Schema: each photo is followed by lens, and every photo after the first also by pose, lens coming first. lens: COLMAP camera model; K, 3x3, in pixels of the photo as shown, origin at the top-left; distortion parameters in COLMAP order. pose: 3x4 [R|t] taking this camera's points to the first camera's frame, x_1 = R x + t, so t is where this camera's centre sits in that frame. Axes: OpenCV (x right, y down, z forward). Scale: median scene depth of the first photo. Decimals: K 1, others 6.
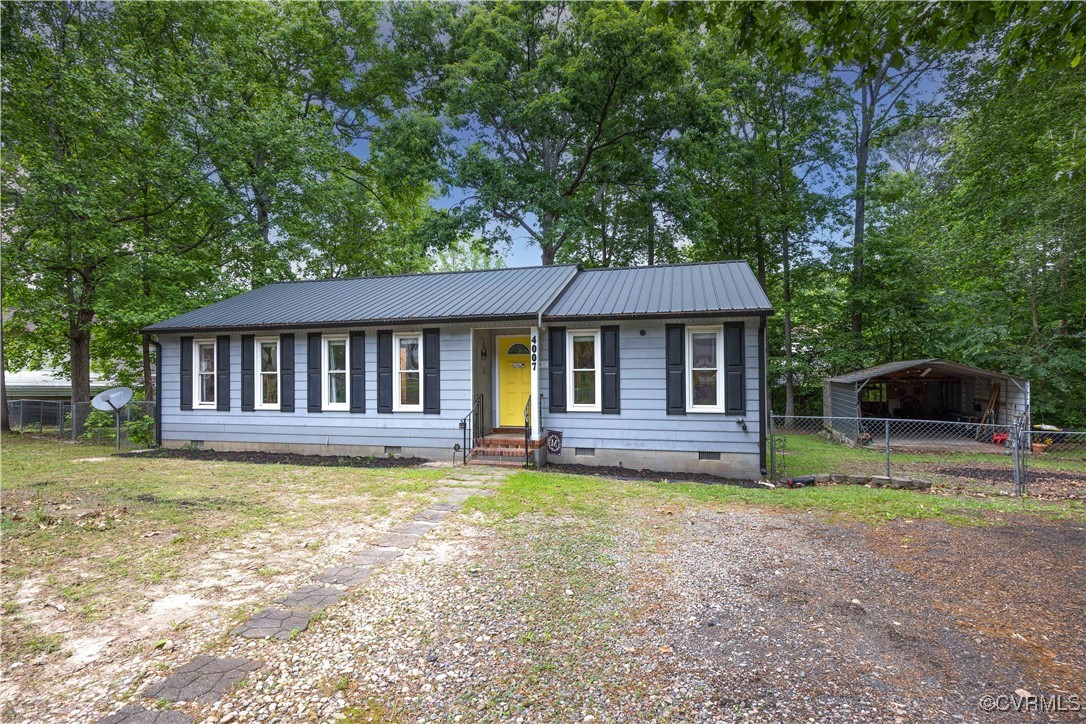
lens RADIAL K [[615.7, 0, 538.9], [0, 615.7, 353.9], [0, 0, 1]] dist [-0.001822, -0.000577]
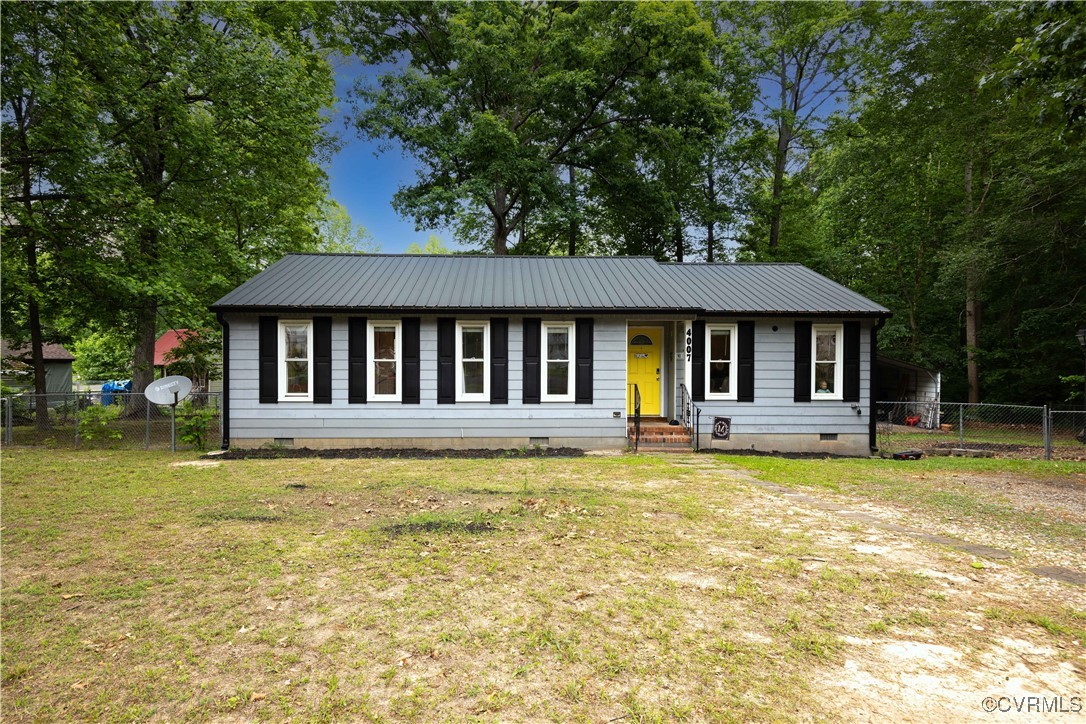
lens RADIAL K [[601.2, 0, 553.2], [0, 601.2, 352.2], [0, 0, 1]] dist [0.003116, -0.001157]
pose [[0.945763, 0.016407, 0.324442, -0.535558], [-0.020042, 0.999768, 0.007866, 0.007190], [-0.324238, -0.013942, 0.945873, 0.091608]]
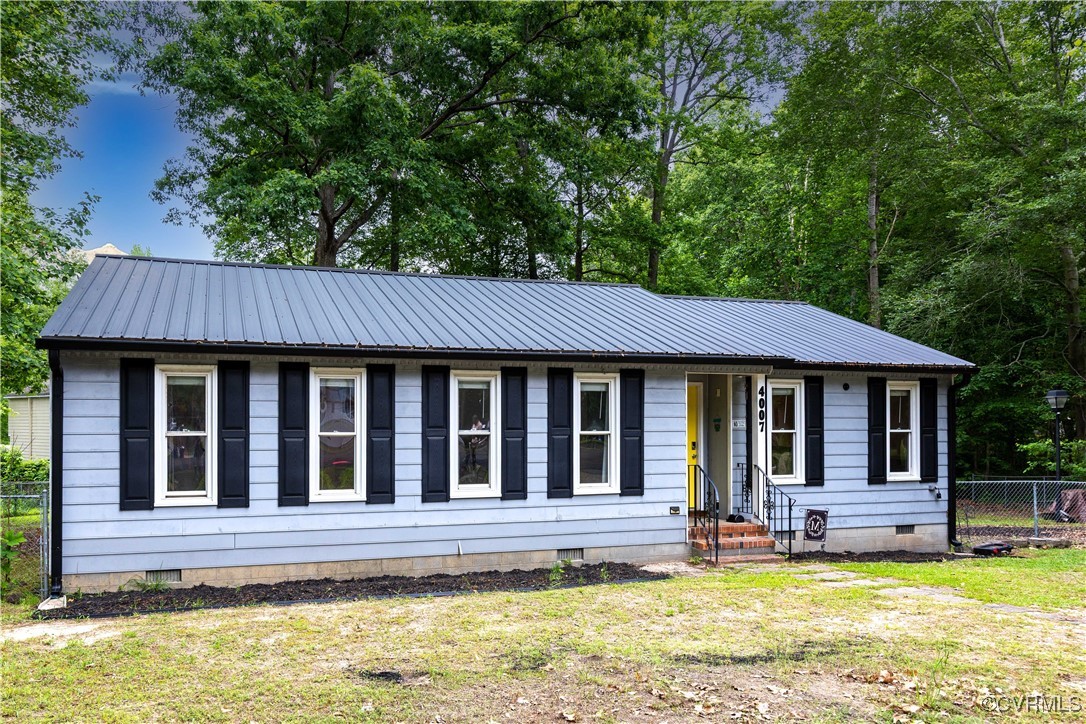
lens RADIAL K [[987.6, 0, 541.3], [0, 987.6, 370.7], [0, 0, 1]] dist [-0.050362, 0.021388]
pose [[0.779023, 0.043952, 0.625453, -0.926422], [-0.018414, 0.998714, -0.047247, 0.013491], [-0.626725, 0.025289, 0.778830, 0.214439]]
